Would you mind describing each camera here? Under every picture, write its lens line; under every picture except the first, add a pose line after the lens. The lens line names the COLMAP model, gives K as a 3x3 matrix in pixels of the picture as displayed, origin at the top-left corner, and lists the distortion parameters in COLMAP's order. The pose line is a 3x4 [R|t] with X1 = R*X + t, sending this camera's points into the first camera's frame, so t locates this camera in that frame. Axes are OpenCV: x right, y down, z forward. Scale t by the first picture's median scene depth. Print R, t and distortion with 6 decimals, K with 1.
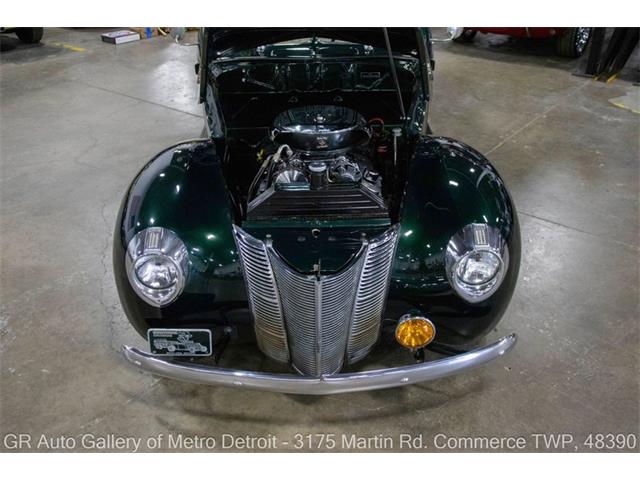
lens RADIAL K [[586.9, 0, 320.0], [0, 586.9, 240.0], [0, 0, 1]] dist [-0.037667, 0.009287]
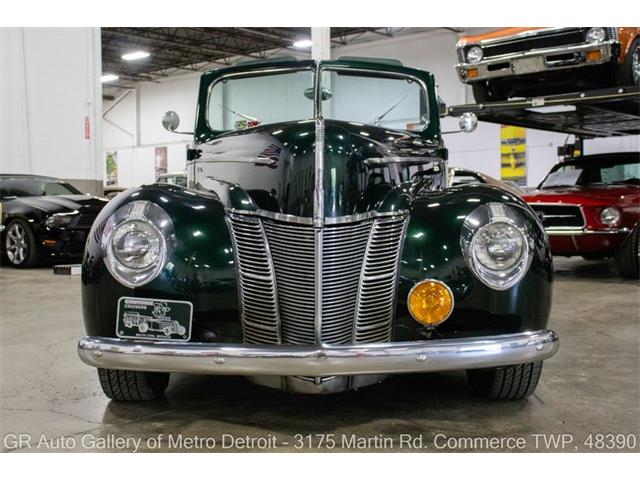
lens RADIAL K [[825.3, 0, 320.0], [0, 825.3, 240.0], [0, 0, 1]] dist [0.040779, 0.063257]
pose [[0.999922, 0.010576, -0.006606, 0.006737], [-0.012454, 0.873645, -0.486404, 0.619185], [0.000627, 0.486448, 0.873709, -0.097075]]
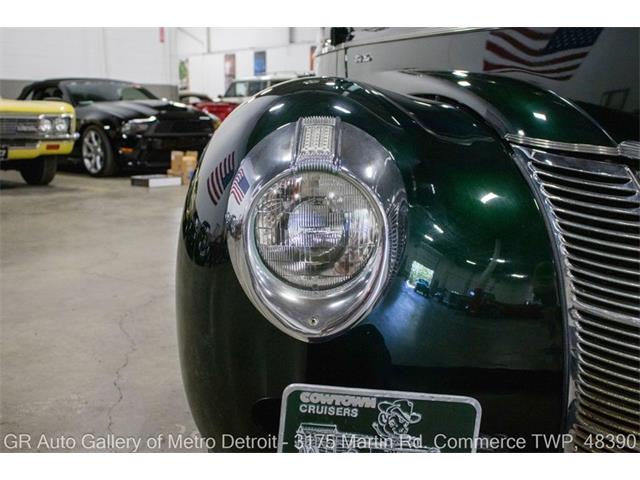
lens RADIAL K [[728.8, 0, 320.0], [0, 728.8, 240.0], [0, 0, 1]] dist [0.000353, 0.044366]
pose [[0.997466, 0.028818, -0.065053, -0.234541], [-0.050582, 0.930225, -0.363487, 0.206697], [0.050039, 0.365856, 0.929325, 0.559976]]
